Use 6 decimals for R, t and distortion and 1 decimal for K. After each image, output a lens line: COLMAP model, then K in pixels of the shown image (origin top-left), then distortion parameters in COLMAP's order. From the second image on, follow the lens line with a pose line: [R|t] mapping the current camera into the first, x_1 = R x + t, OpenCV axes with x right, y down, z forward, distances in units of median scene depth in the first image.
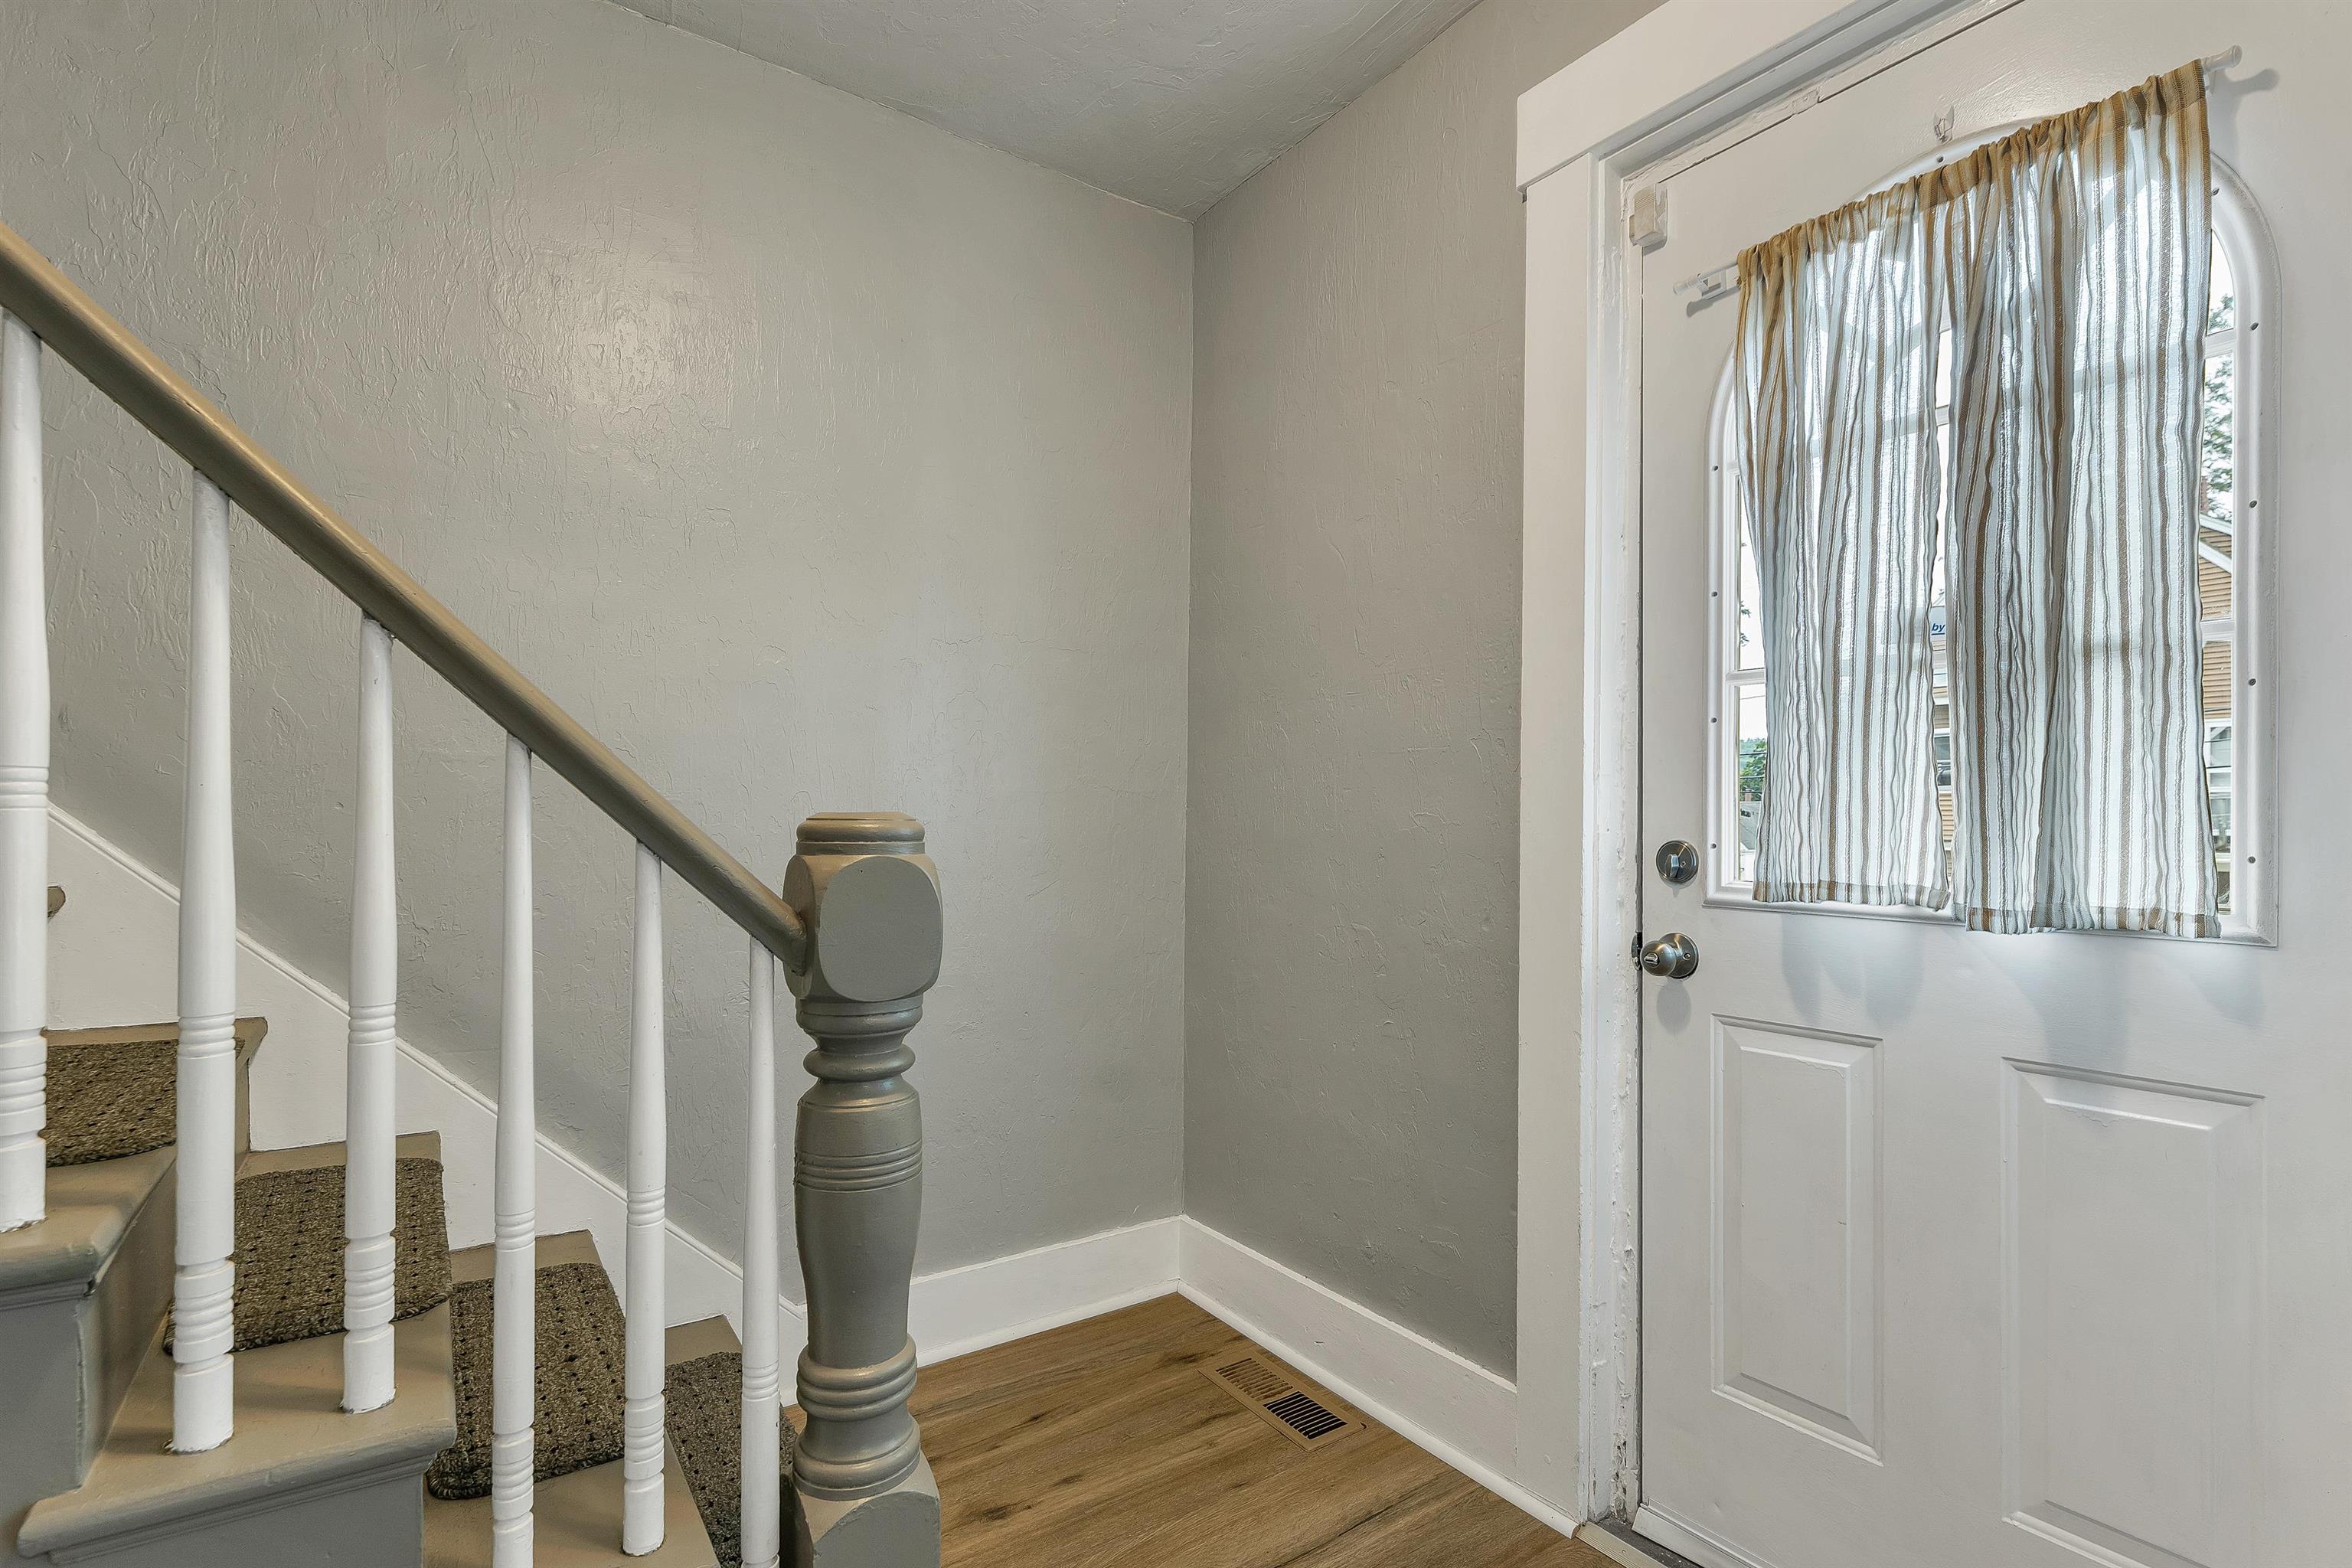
lens RADIAL K [[1129.9, 0, 1186.2], [0, 1129.9, 811.7], [0, 0, 1]] dist [0.000996, 0.000345]
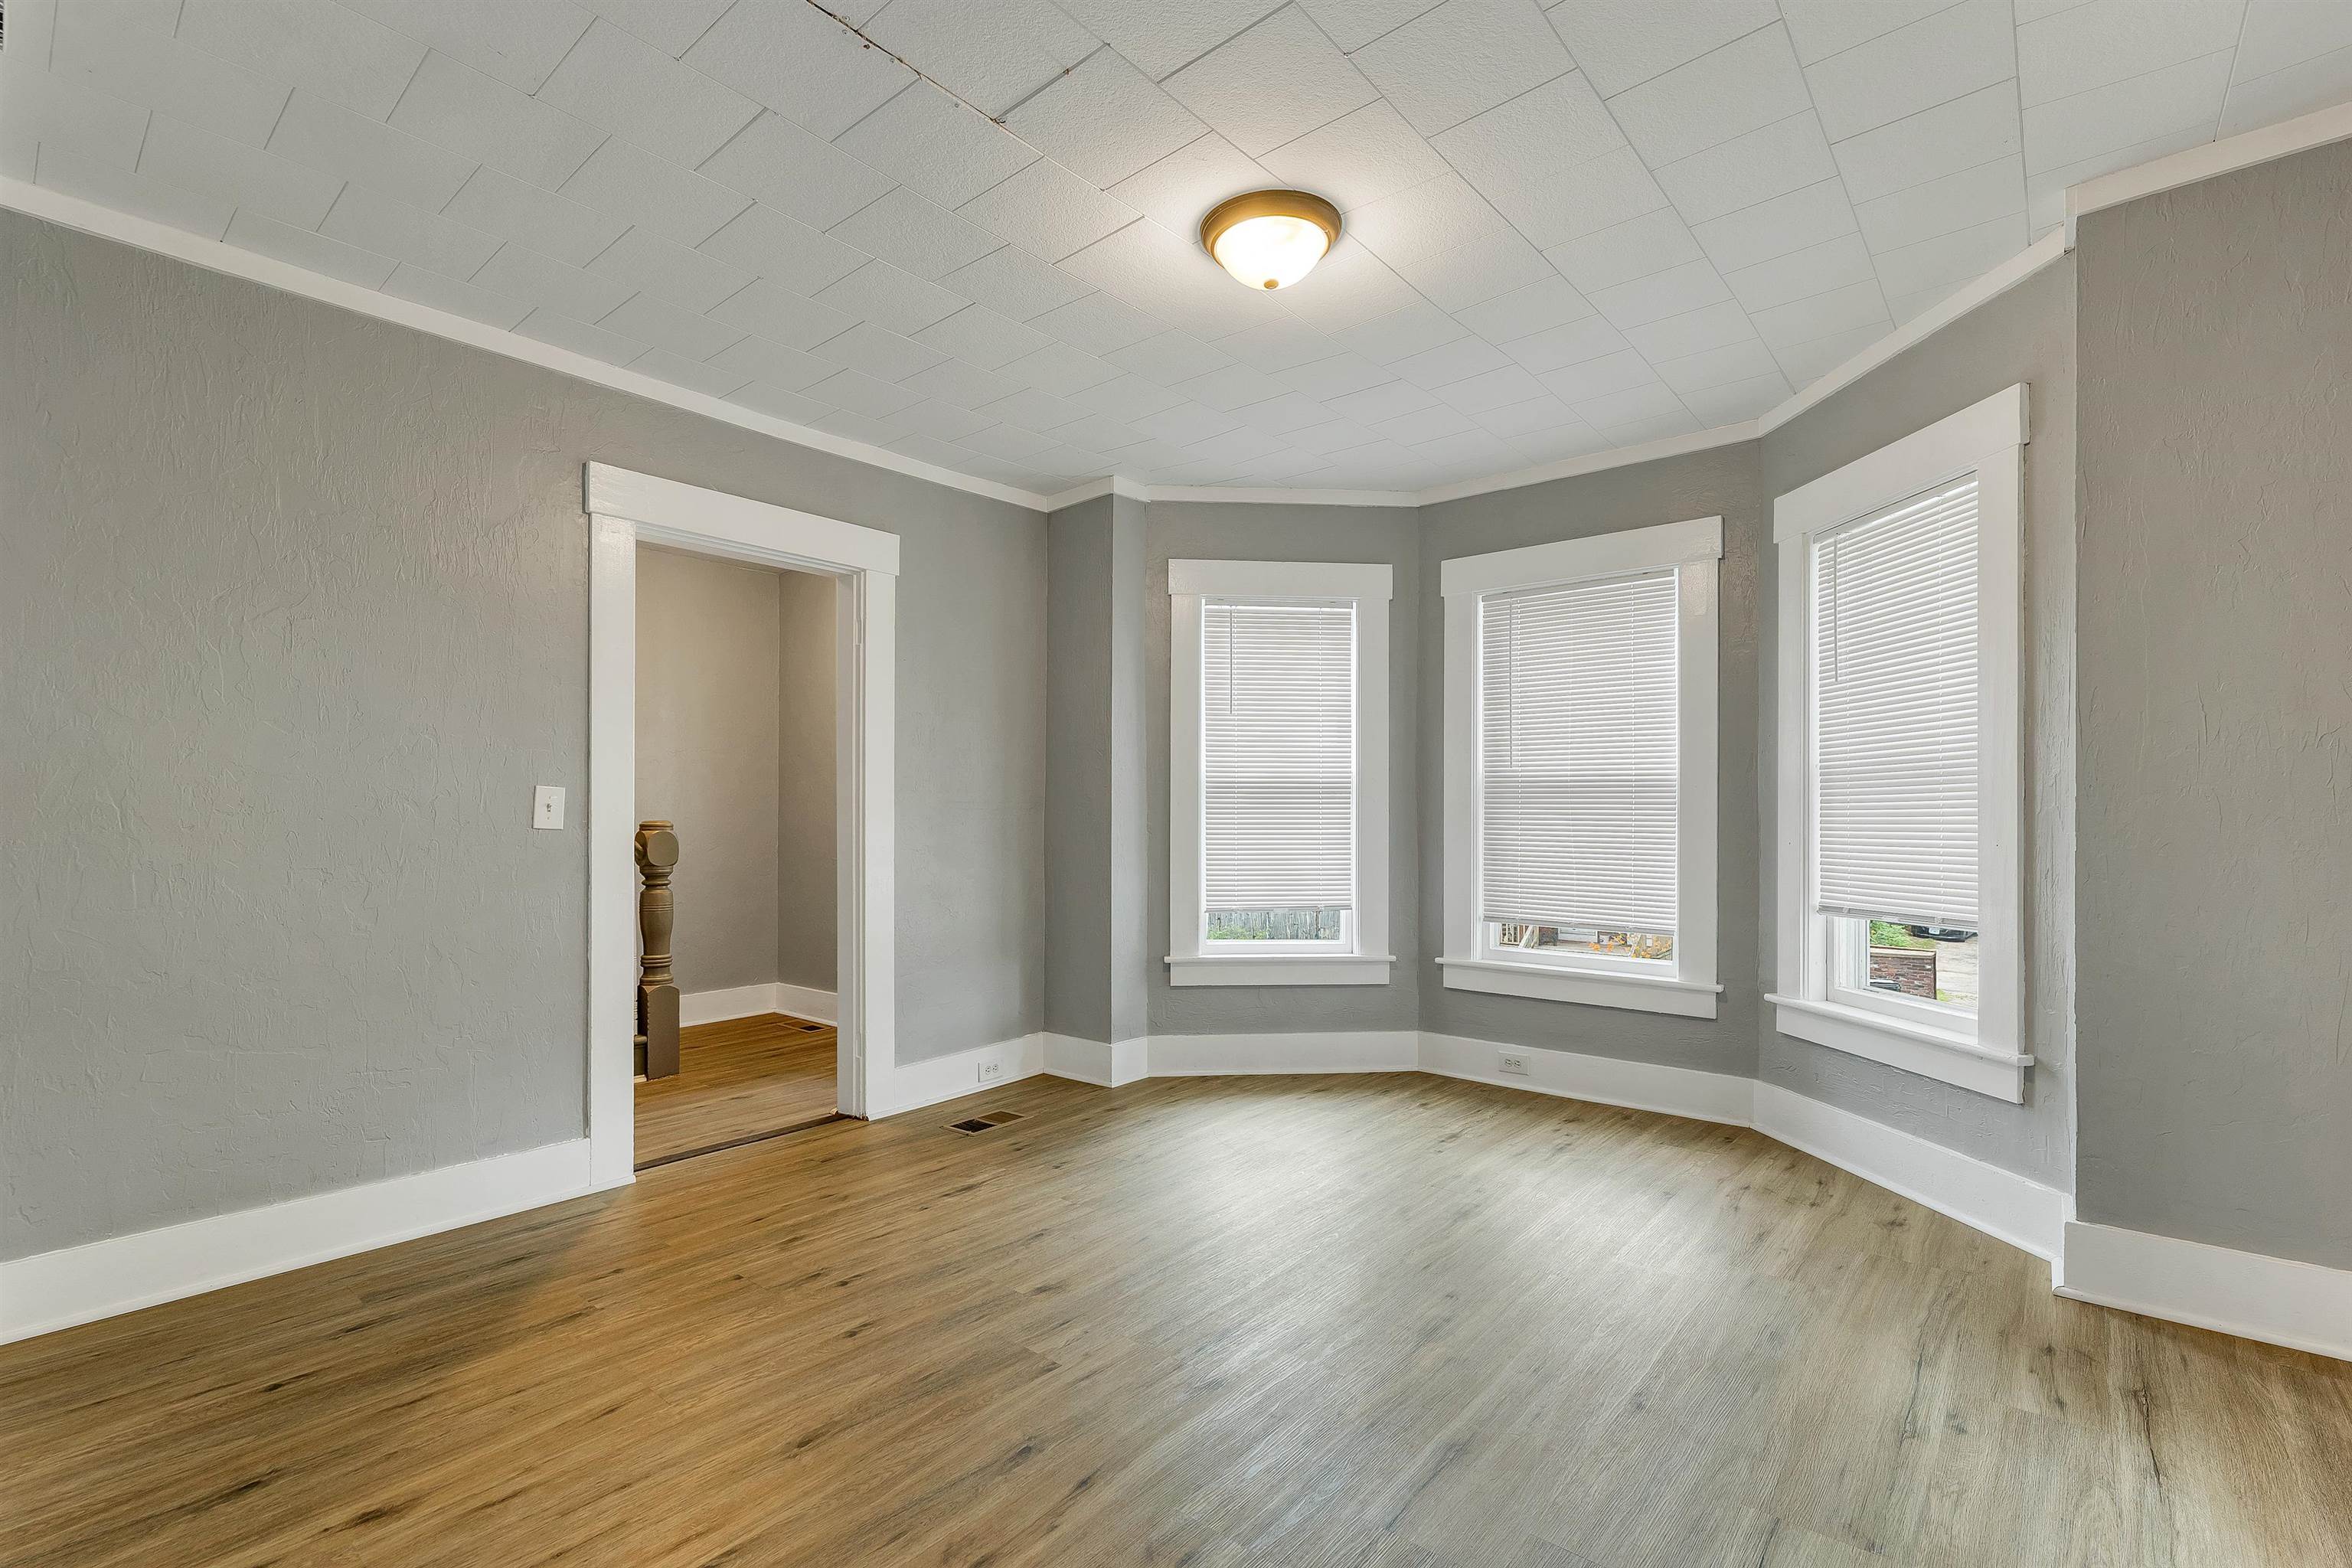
lens RADIAL K [[1056.6, 0, 1191.6], [0, 1056.6, 799.8], [0, 0, 1]] dist [0.001436, 0.000123]
pose [[0.959773, -0.007102, 0.280686, 0.498452], [0.007679, 0.999970, -0.000955, -0.055039], [-0.280671, 0.003072, 0.959799, -3.228049]]
